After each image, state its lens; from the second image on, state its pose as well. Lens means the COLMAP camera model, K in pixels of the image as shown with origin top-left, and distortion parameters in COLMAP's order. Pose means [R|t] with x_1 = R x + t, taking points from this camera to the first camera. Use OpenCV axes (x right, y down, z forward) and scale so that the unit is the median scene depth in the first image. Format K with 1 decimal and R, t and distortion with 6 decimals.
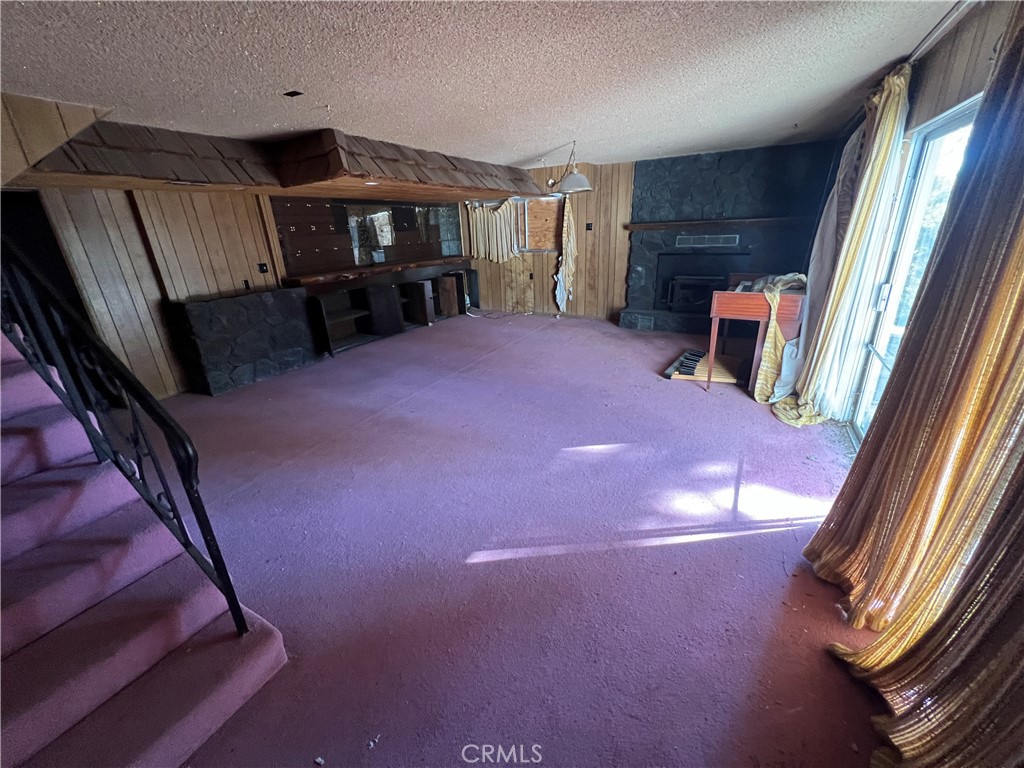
lens RADIAL K [[410.5, 0, 510.8], [0, 410.5, 383.0], [0, 0, 1]] dist [-0.004346, 0.001489]
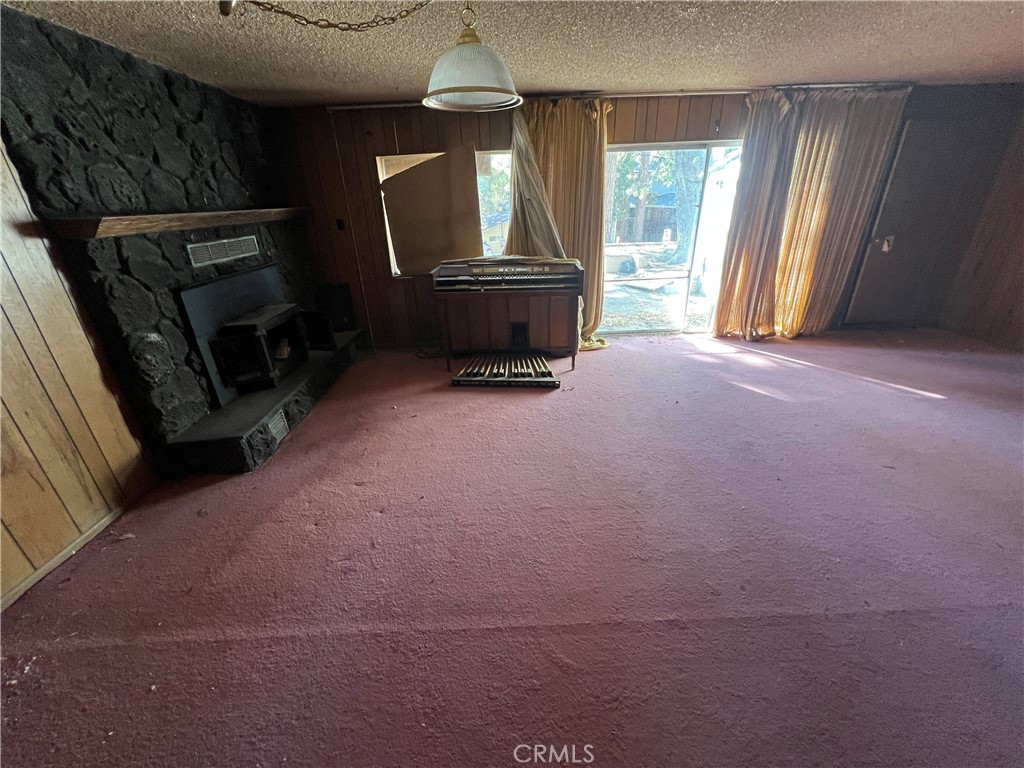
lens RADIAL K [[410.5, 0, 515.1], [0, 410.5, 384.9], [0, 0, 1]] dist [-0.004346, 0.001489]
pose [[-0.498351, -0.303429, 0.812143, -0.198744], [0.358526, 0.780777, 0.511710, -0.360995], [-0.789370, 0.546186, -0.280314, 0.984330]]
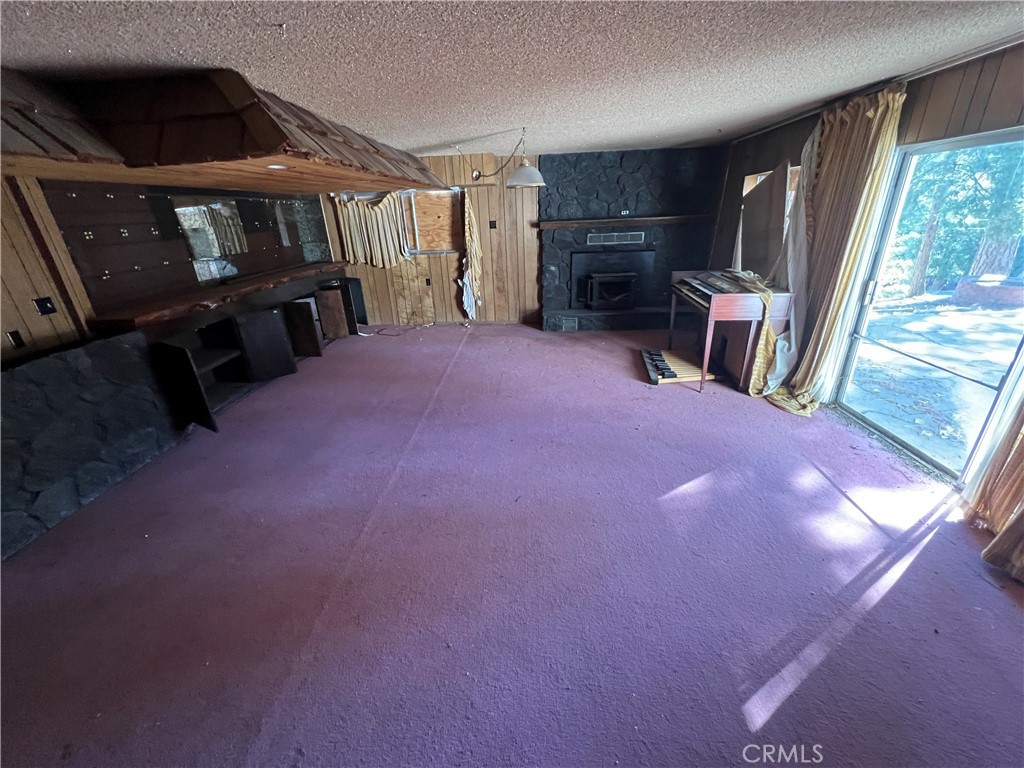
lens RADIAL K [[410.5, 0, 511.9], [0, 410.5, 382.1], [0, 0, 1]] dist [-0.004346, 0.001489]
pose [[0.898148, -0.165202, 0.407479, -0.238579], [0.158831, 0.986055, 0.049681, -0.088731], [-0.410004, 0.020099, 0.911862, 0.189050]]
